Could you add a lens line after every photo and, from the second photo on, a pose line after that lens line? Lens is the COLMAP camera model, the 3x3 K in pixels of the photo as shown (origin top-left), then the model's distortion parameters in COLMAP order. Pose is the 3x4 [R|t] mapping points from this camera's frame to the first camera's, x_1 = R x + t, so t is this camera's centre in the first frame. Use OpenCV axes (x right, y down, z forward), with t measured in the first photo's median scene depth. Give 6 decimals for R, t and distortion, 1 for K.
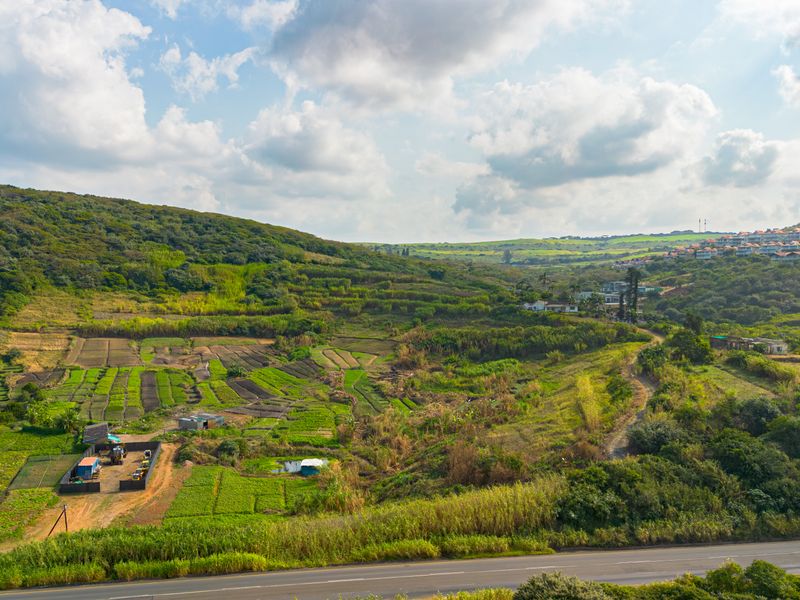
lens RADIAL K [[765.0, 0, 402.8], [0, 765.0, 298.5], [0, 0, 1]] dist [0.065684, 0.000000]
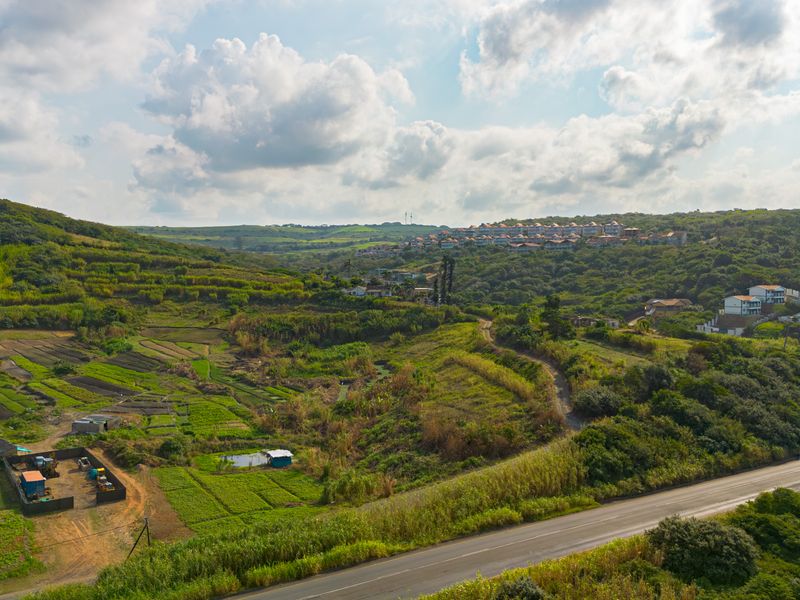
lens RADIAL K [[765.0, 0, 396.9], [0, 765.0, 304.3], [0, 0, 1]] dist [0.065684, 0.000000]
pose [[0.915783, -0.015720, 0.401367, -0.388438], [0.005695, 0.999642, 0.026160, 0.001789], [-0.401634, -0.021671, 0.915544, 0.064425]]
